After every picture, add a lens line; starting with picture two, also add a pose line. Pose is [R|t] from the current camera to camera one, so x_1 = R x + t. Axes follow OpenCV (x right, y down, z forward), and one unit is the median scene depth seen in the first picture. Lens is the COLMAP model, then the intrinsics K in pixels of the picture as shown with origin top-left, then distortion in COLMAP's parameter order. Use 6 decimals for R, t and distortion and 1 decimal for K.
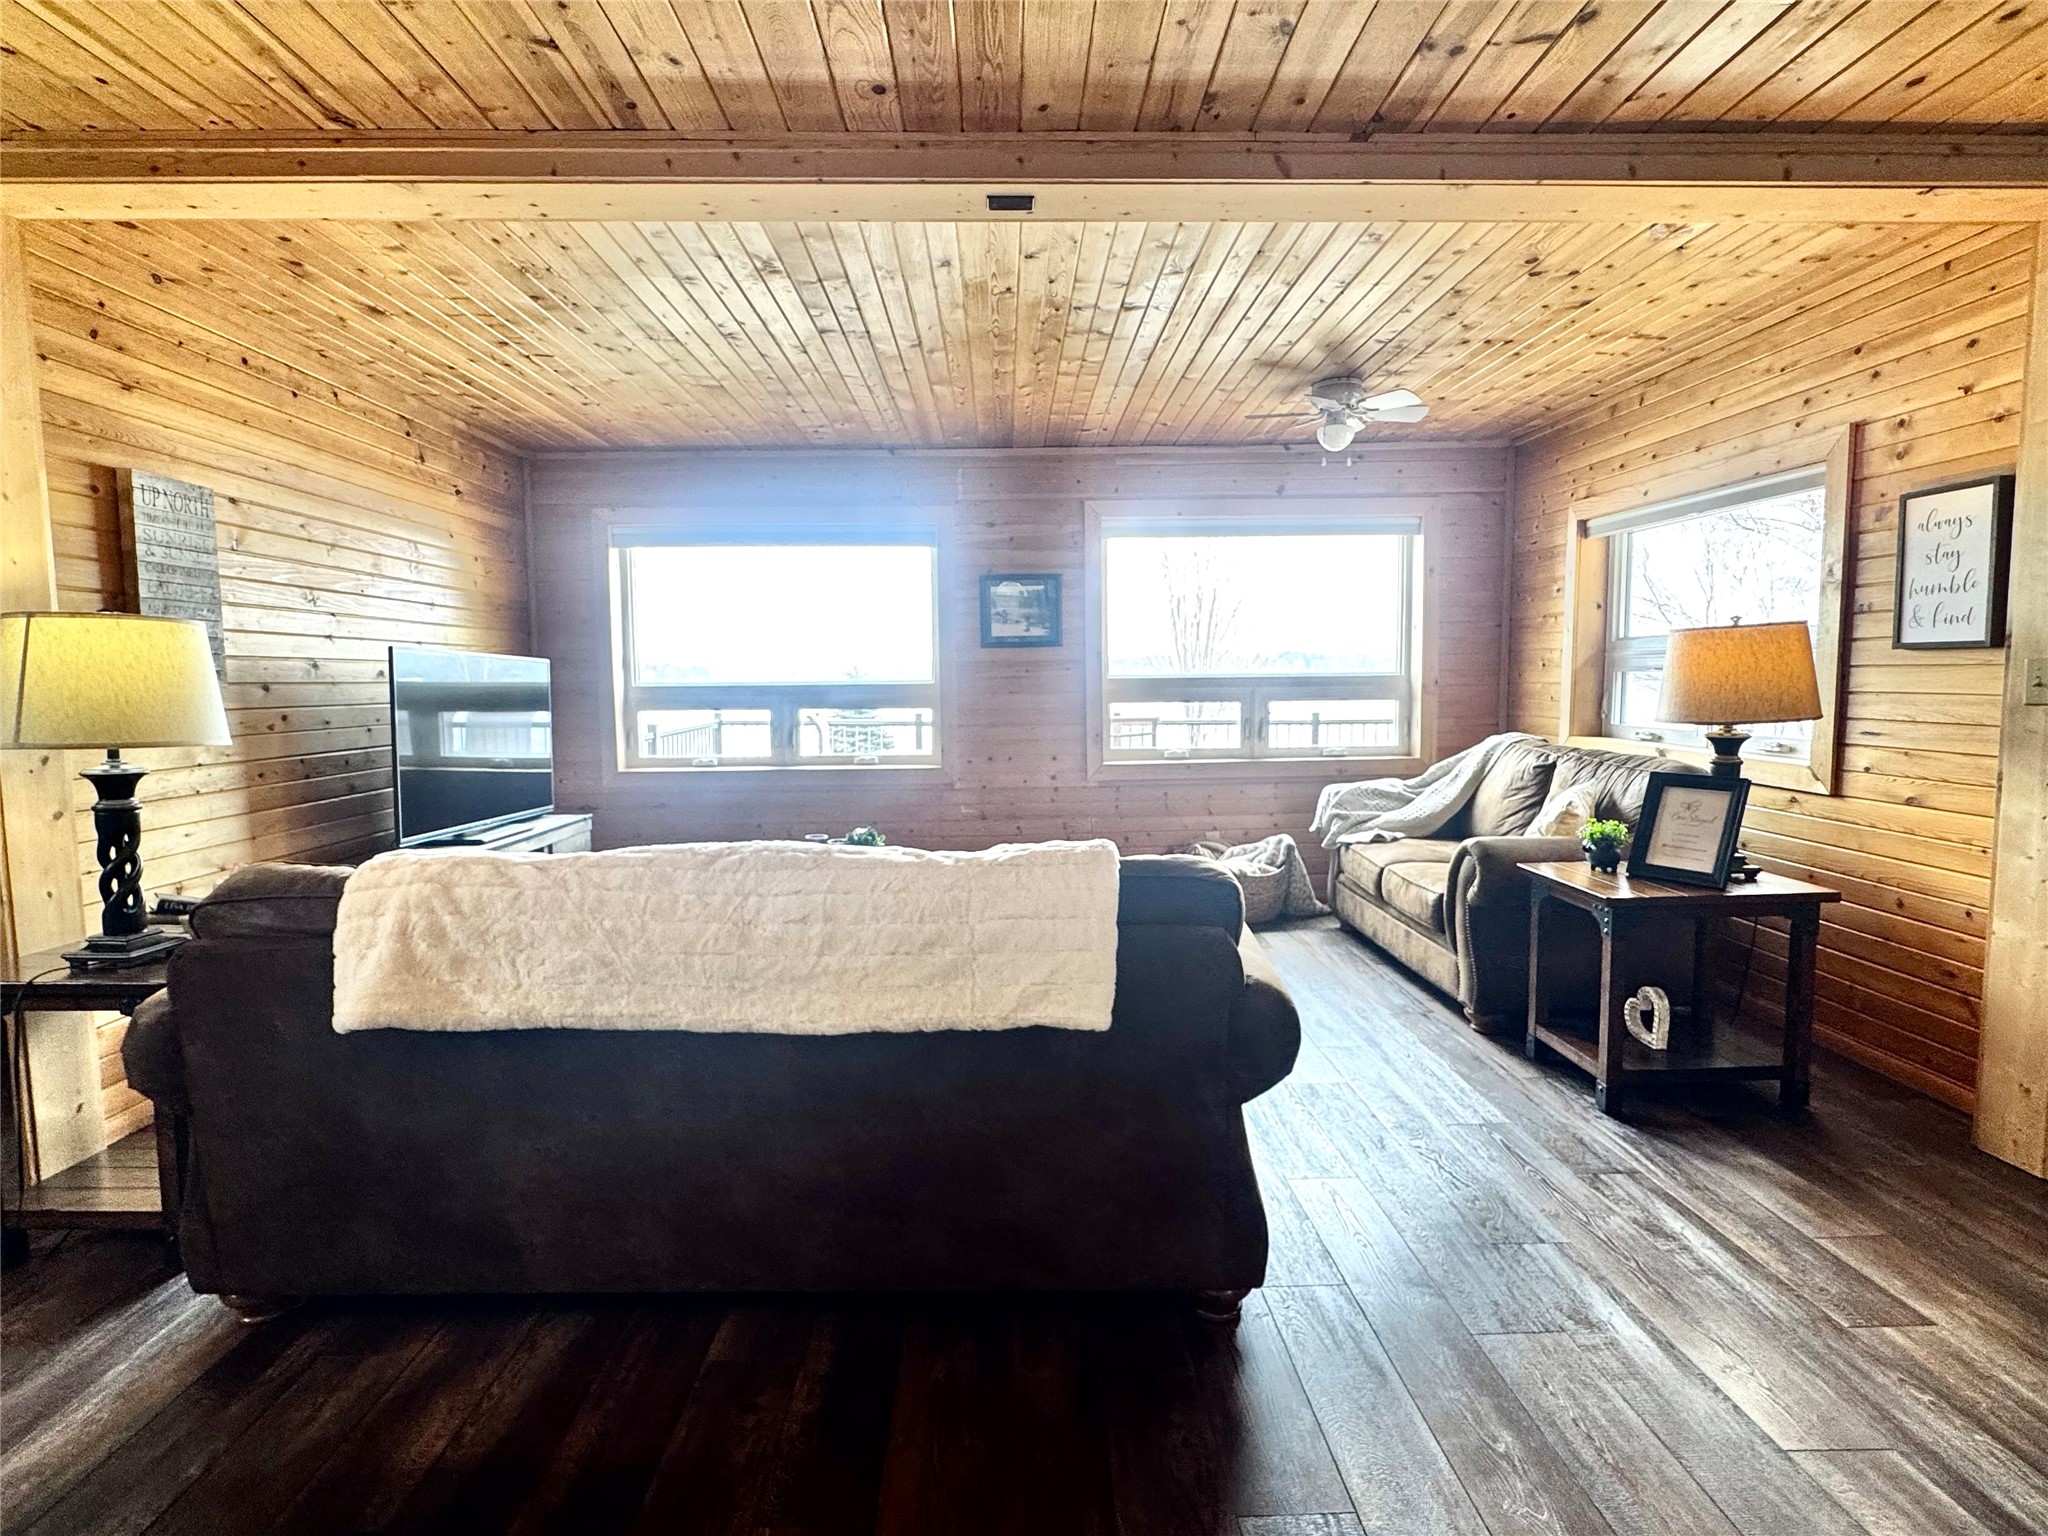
lens RADIAL K [[1013.4, 0, 1018.7], [0, 1013.4, 762.8], [0, 0, 1]] dist [0.000035, -0.000307]
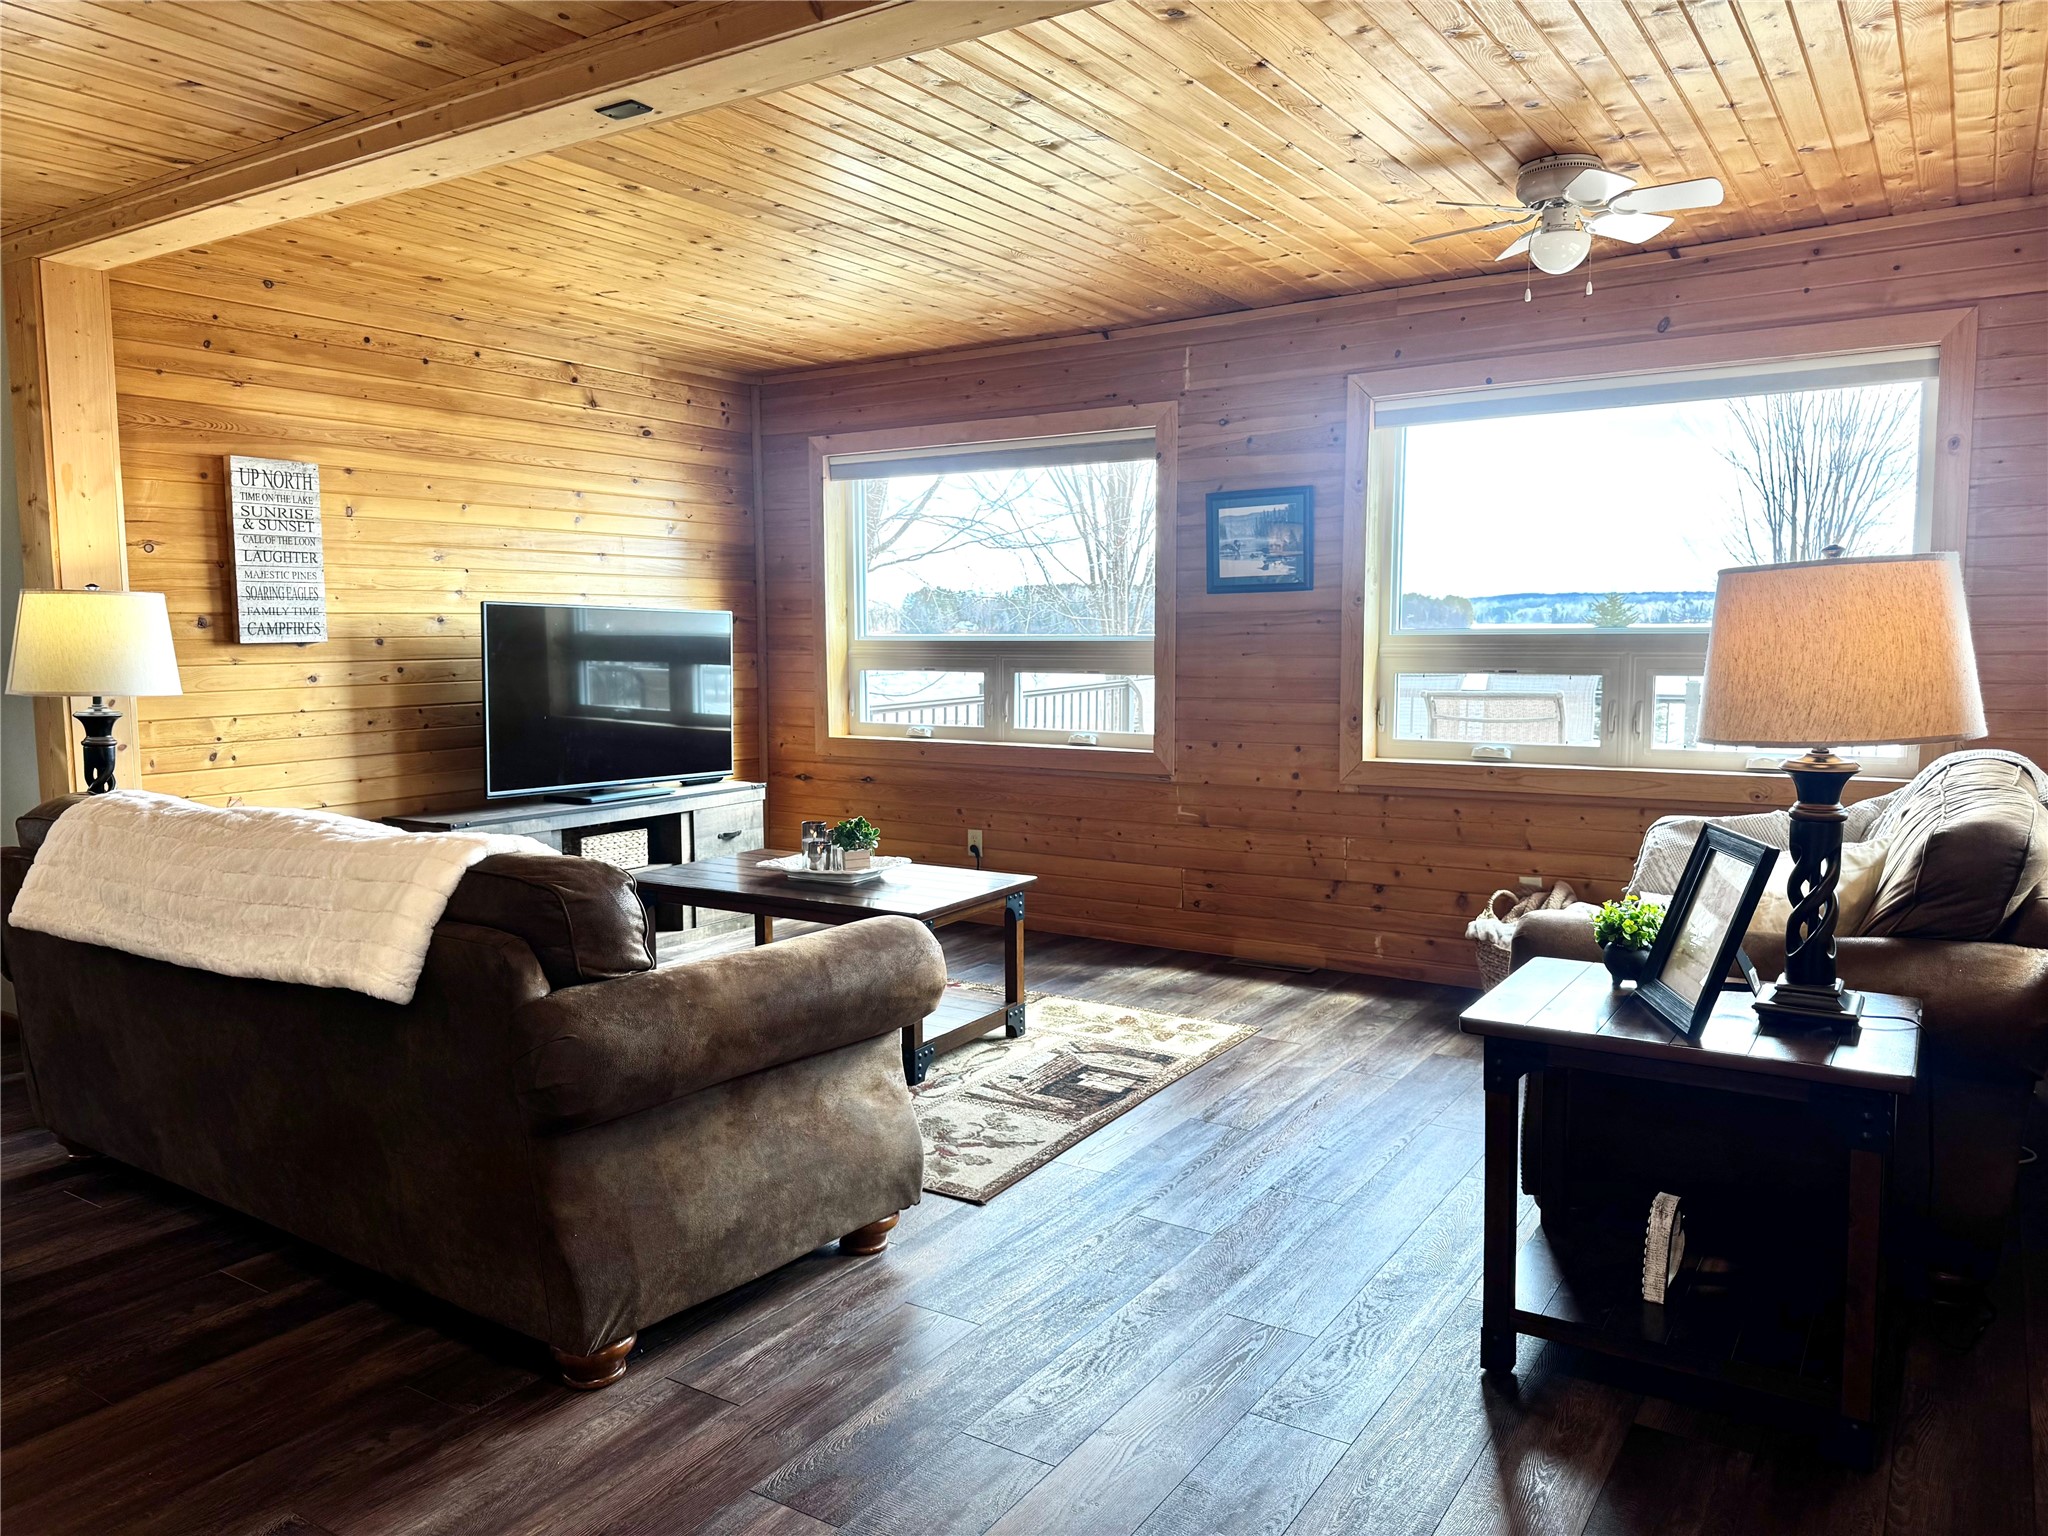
lens RADIAL K [[1432.2, 0, 1018.1], [0, 1432.2, 770.1], [0, 0, 1]] dist [0.093870, -0.123644]
pose [[0.826528, 0.061578, -0.559517, 0.546433], [-0.047738, 0.998085, 0.039326, -0.024692], [0.560868, -0.005793, 0.827885, 0.076975]]
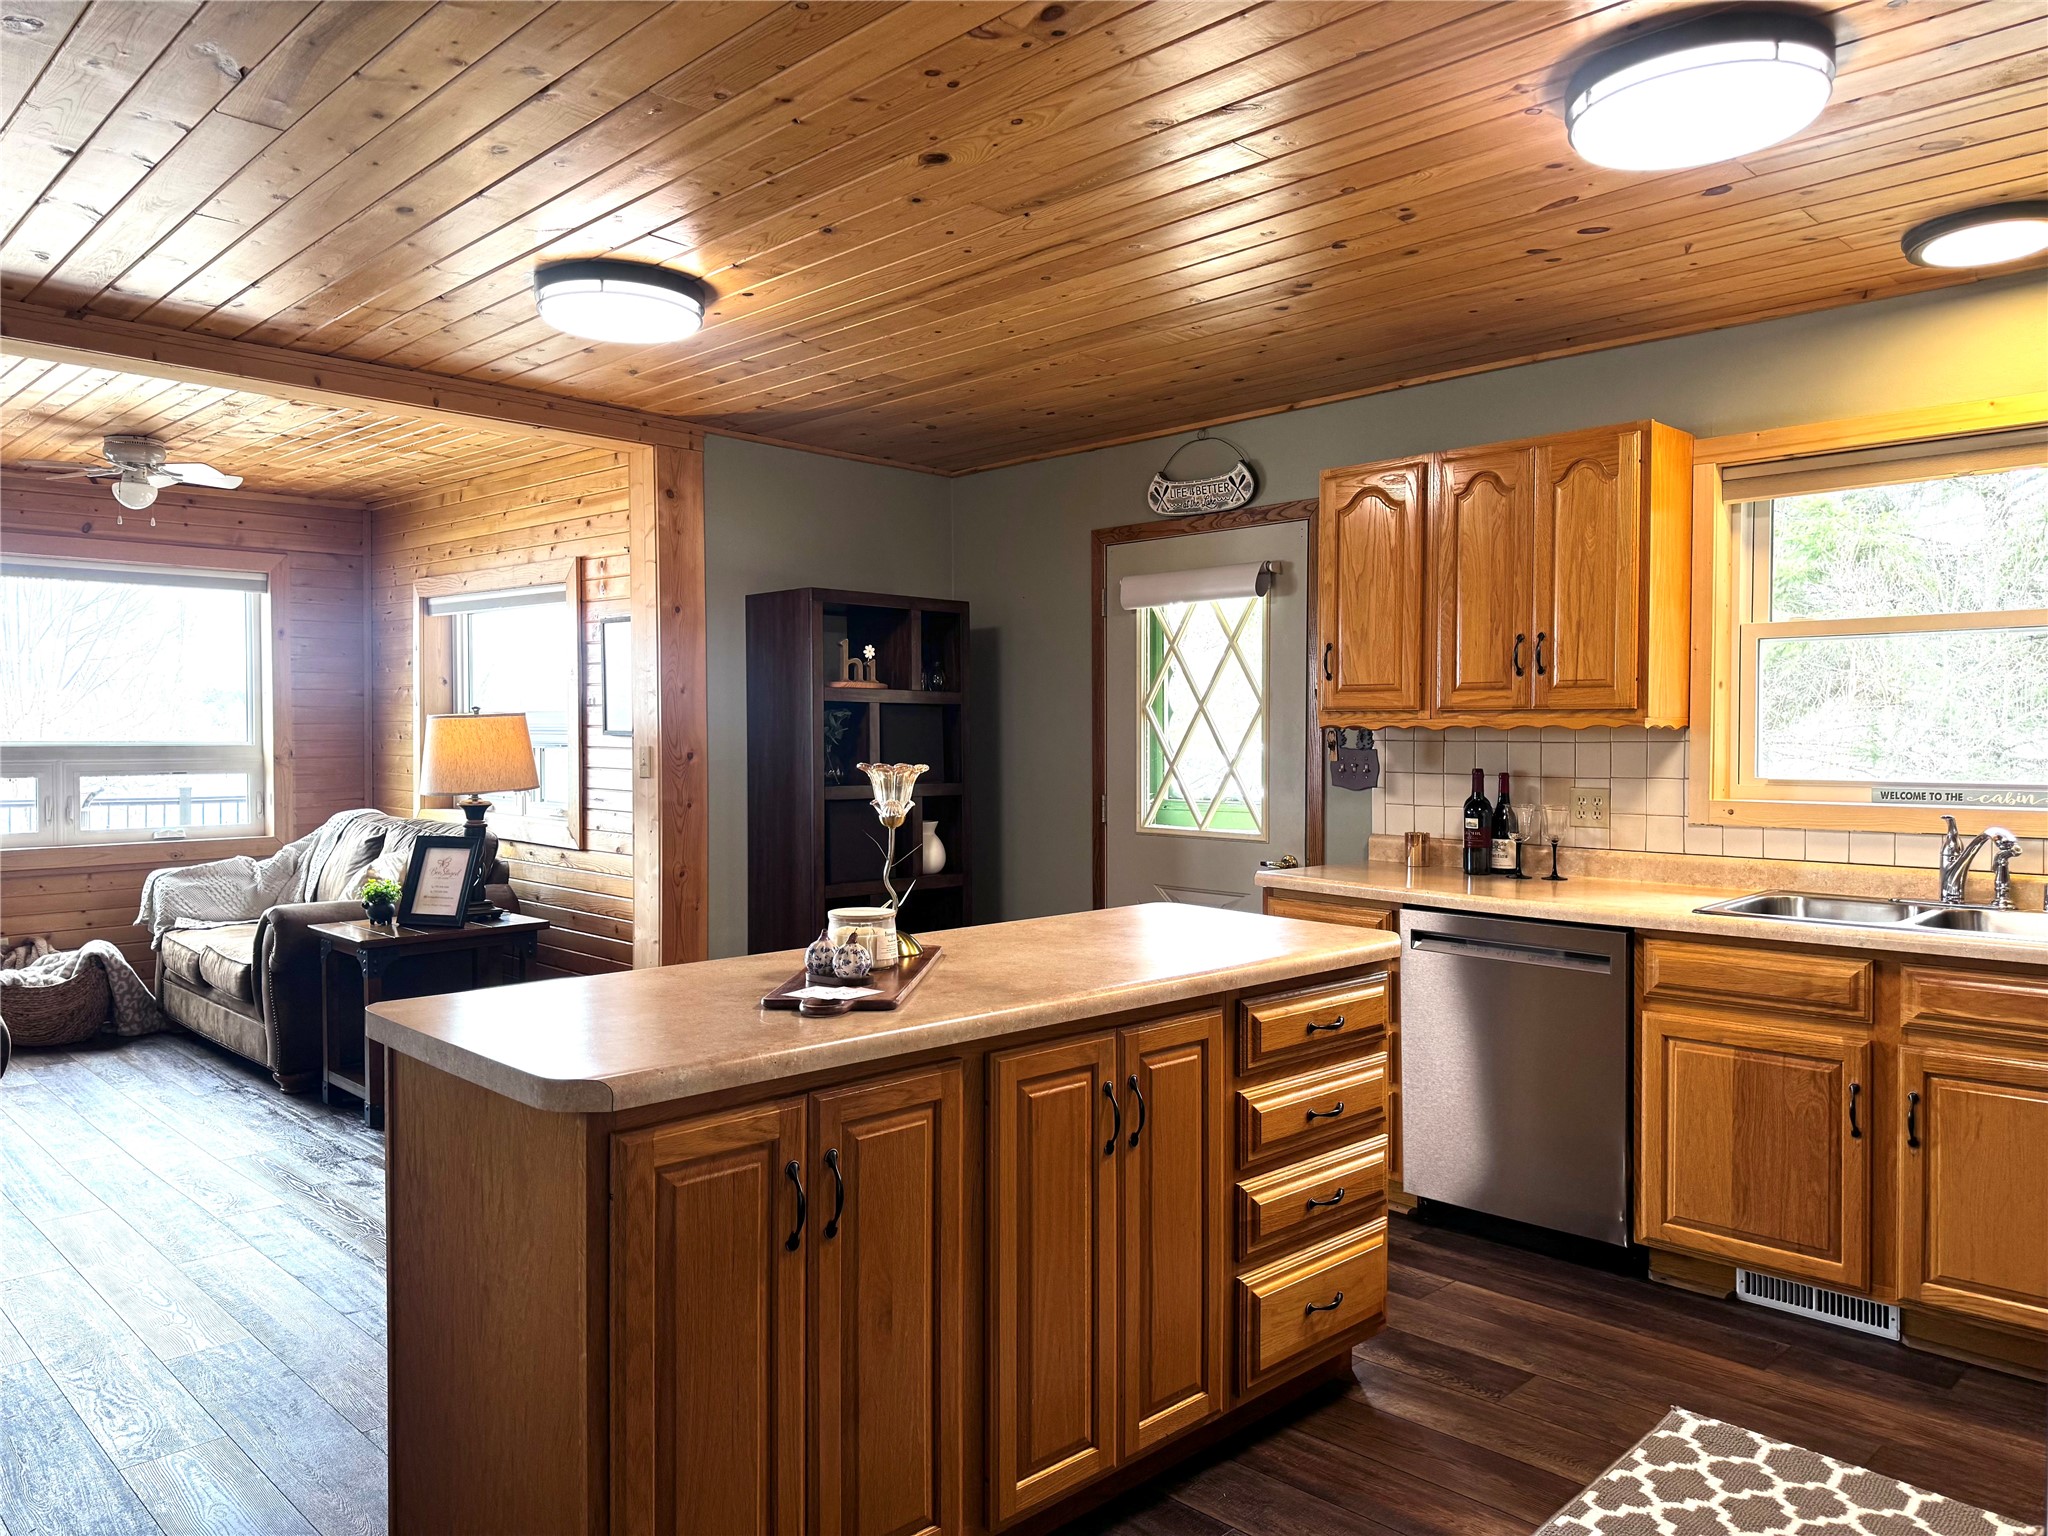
lens RADIAL K [[1439.8, 0, 1023.8], [0, 1439.8, 774.3], [0, 0, 1]] dist [0.083554, -0.105372]
pose [[0.722620, -0.005734, 0.691222, -0.027483], [0.045283, 0.998210, -0.039060, 0.025800], [-0.689761, 0.059526, 0.721586, -0.514433]]
